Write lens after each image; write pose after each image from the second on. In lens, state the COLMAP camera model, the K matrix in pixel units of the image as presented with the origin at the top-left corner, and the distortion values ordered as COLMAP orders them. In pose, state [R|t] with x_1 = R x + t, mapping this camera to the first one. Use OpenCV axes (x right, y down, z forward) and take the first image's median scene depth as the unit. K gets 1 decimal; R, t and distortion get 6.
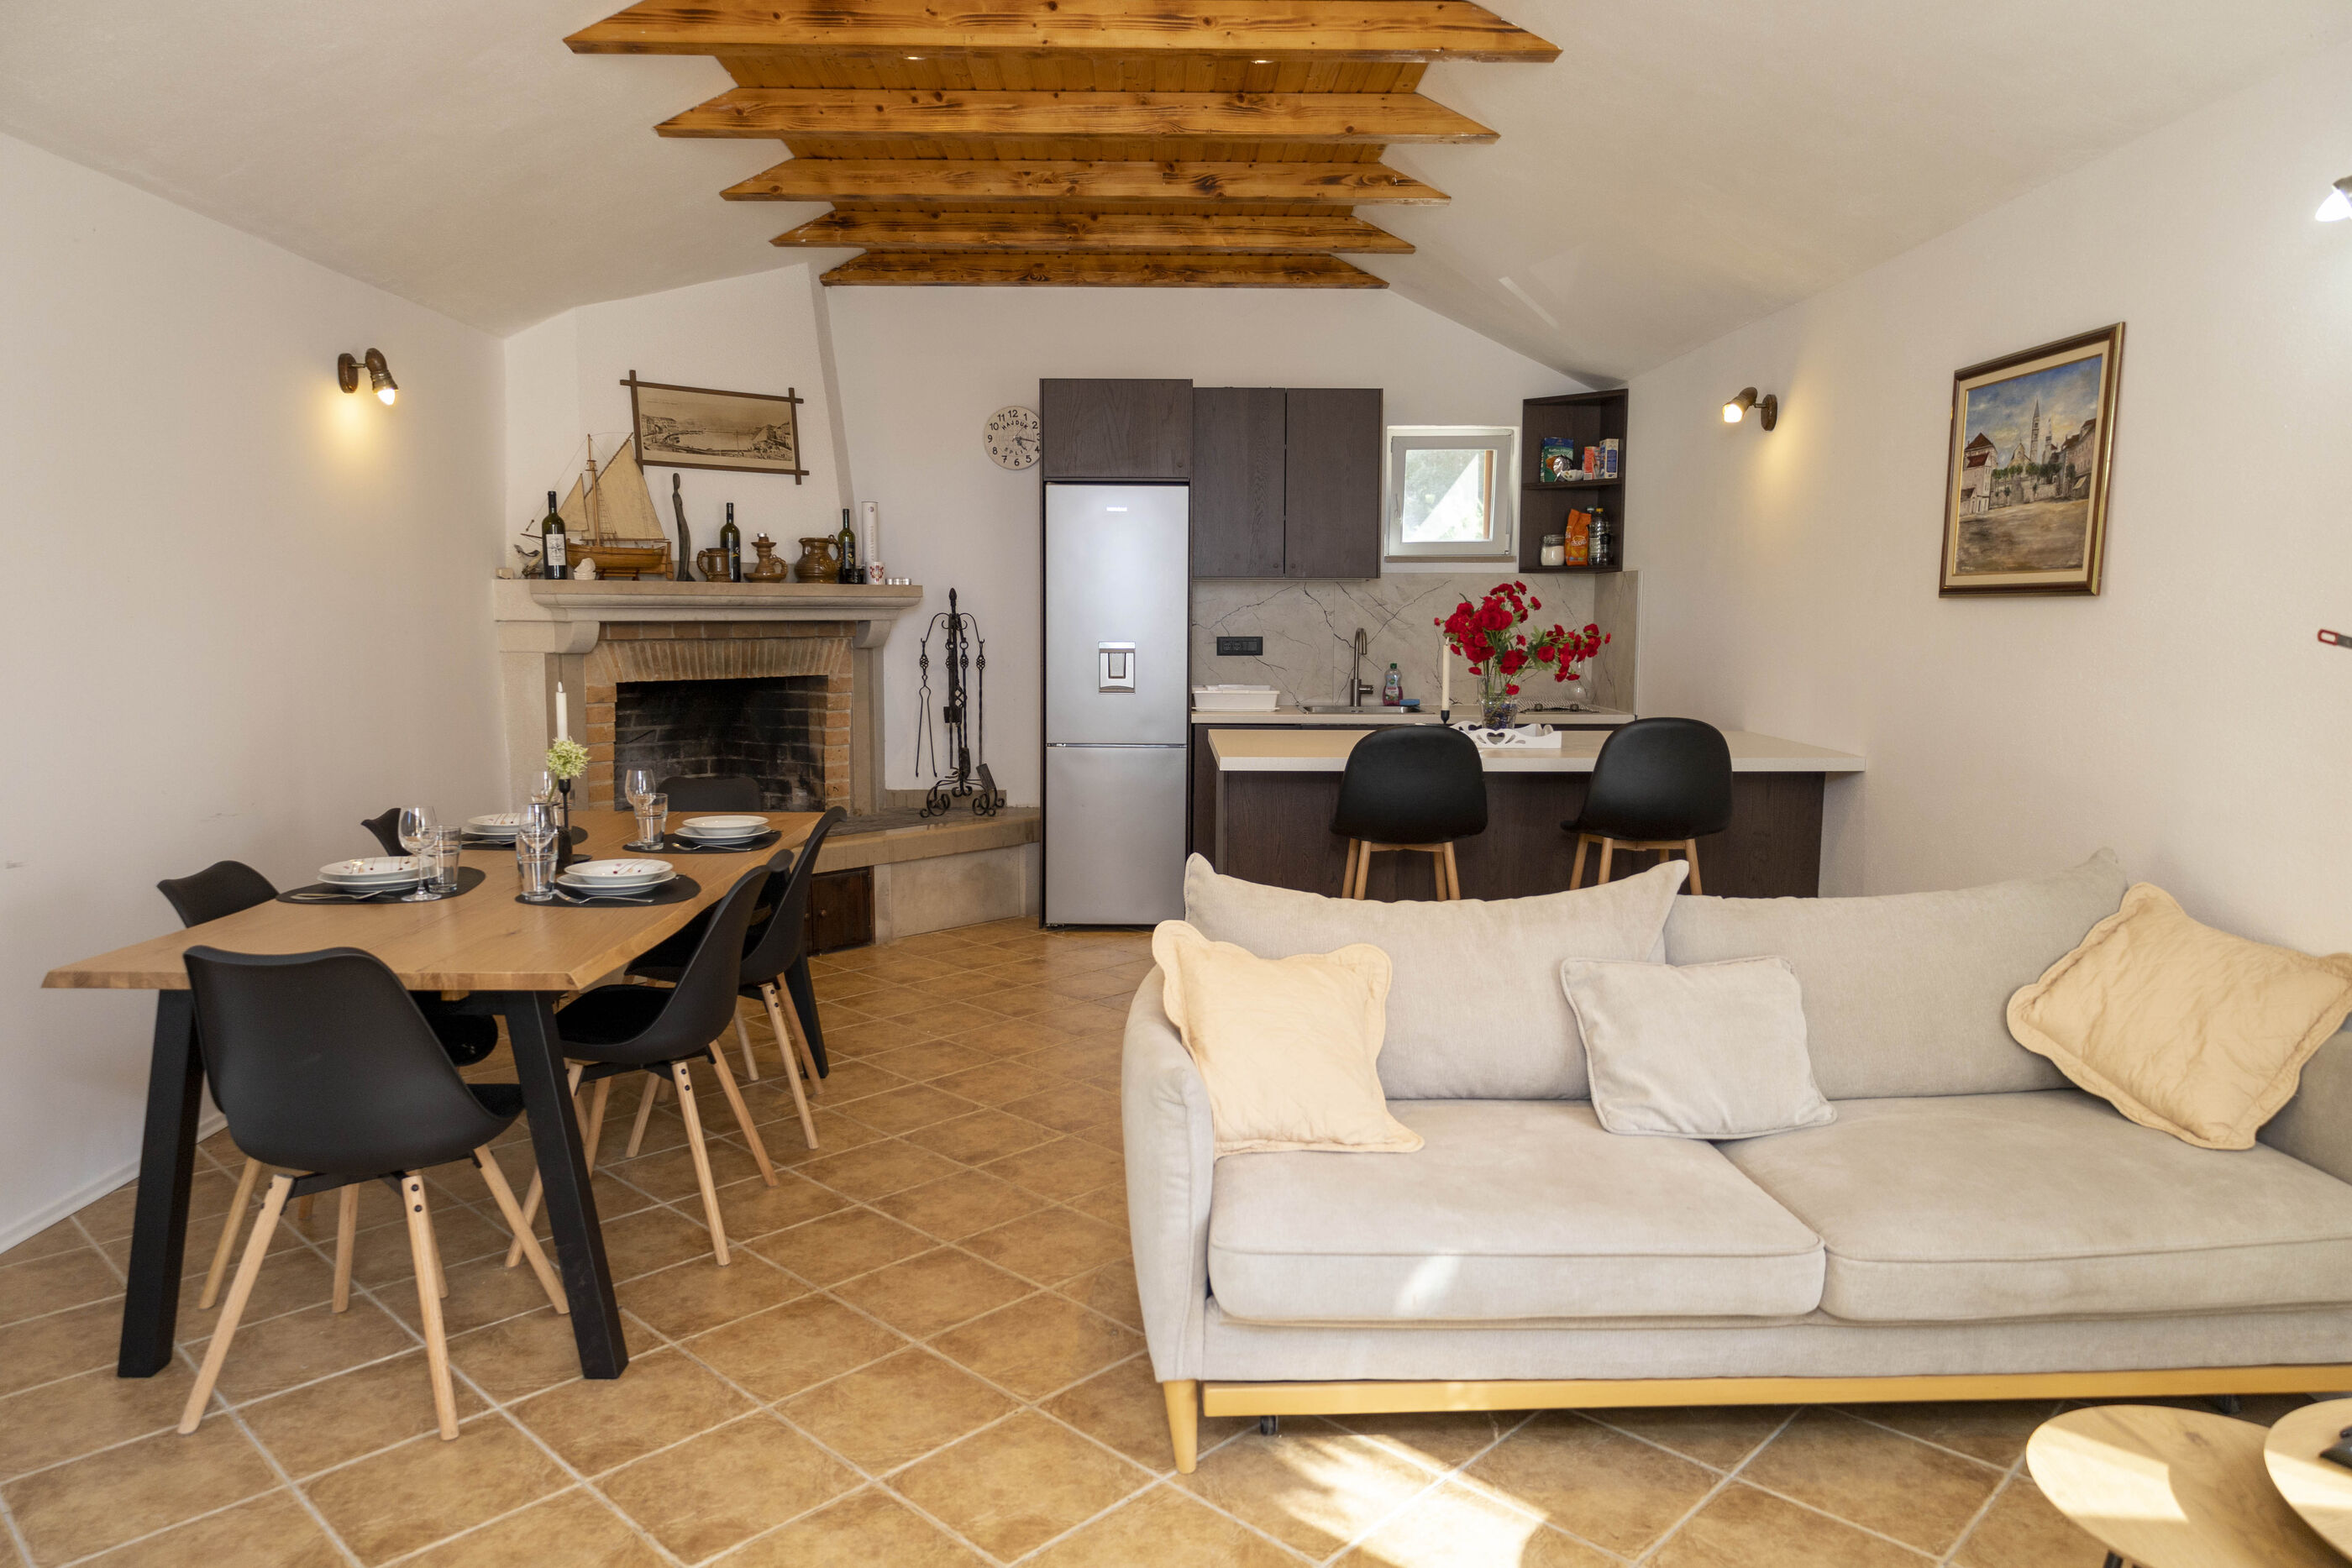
lens RADIAL K [[1524.2, 0, 1178.3], [0, 1524.2, 790.2], [0, 0, 1]] dist [-0.004851, 0.002829]
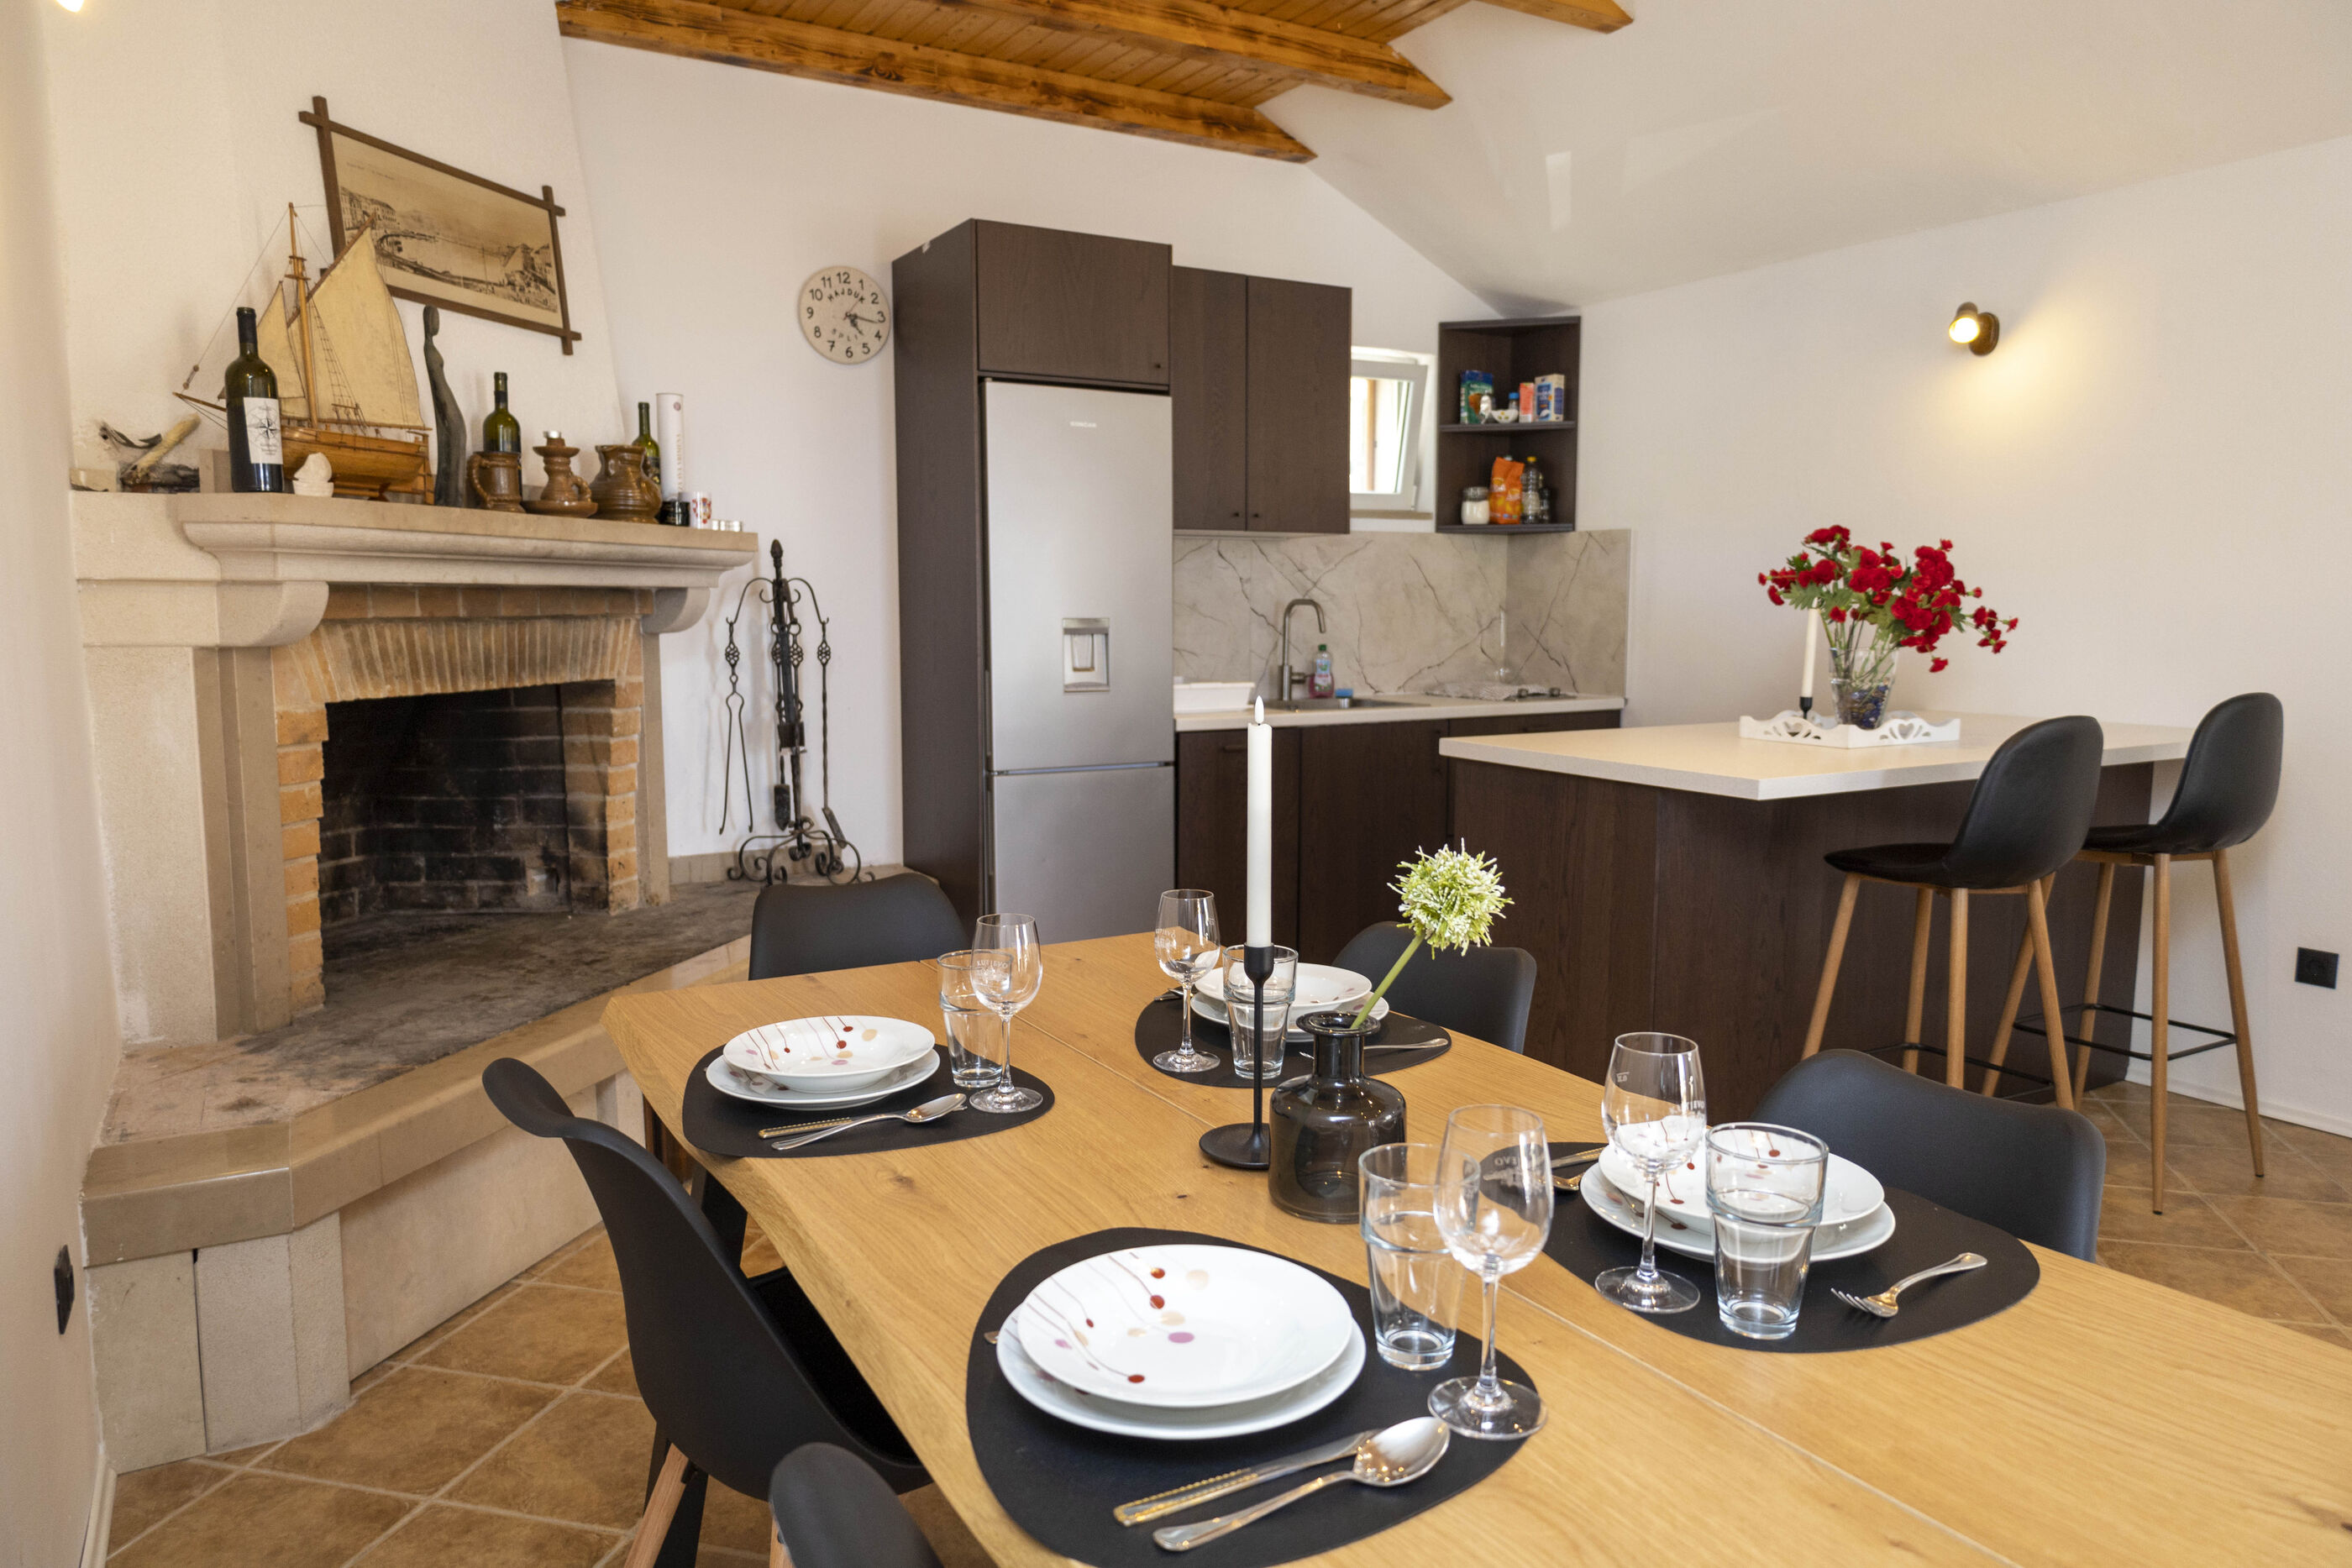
lens RADIAL K [[1524.2, 0, 1178.3], [0, 1524.2, 790.2], [0, 0, 1]] dist [-0.004851, 0.002829]
pose [[0.870325, -0.064321, 0.488259, -0.337884], [0.061711, 0.997863, 0.021453, -0.031241], [-0.488595, 0.011460, 0.872435, 0.372408]]
